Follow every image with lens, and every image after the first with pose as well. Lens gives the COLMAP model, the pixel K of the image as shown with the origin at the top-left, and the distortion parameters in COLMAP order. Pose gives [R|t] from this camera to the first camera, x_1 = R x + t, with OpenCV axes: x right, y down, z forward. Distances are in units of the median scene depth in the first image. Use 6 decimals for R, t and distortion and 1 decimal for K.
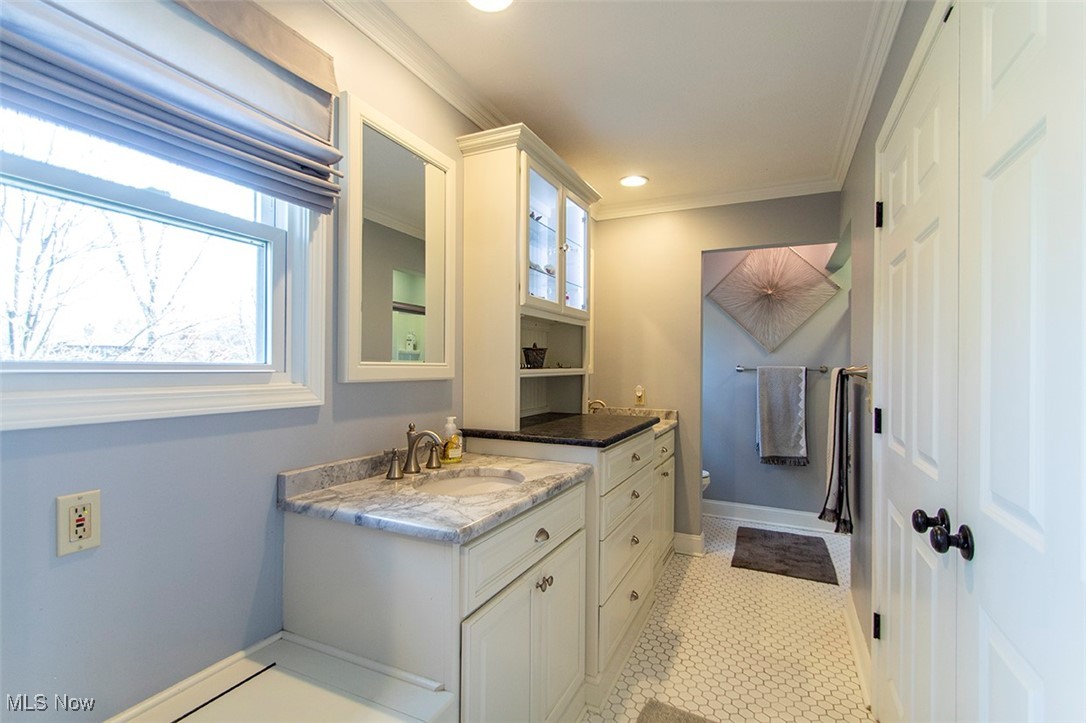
lens RADIAL K [[511.8, 0, 540.1], [0, 511.8, 365.8], [0, 0, 1]] dist [-0.000121, -0.000073]
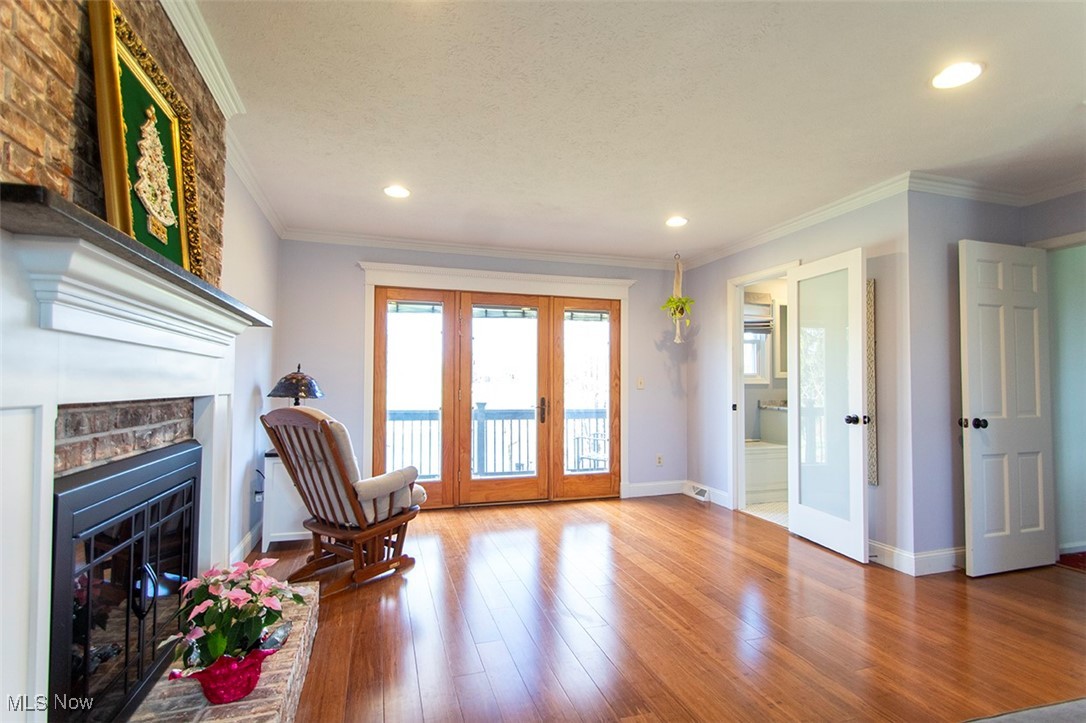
lens RADIAL K [[511.8, 0, 540.9], [0, 511.8, 365.8], [0, 0, 1]] dist [-0.000121, -0.000073]
pose [[0.676850, -0.022559, -0.735775, 1.265925], [0.002958, 0.999606, -0.027926, 0.046846], [0.736115, 0.016726, 0.676650, -2.916061]]
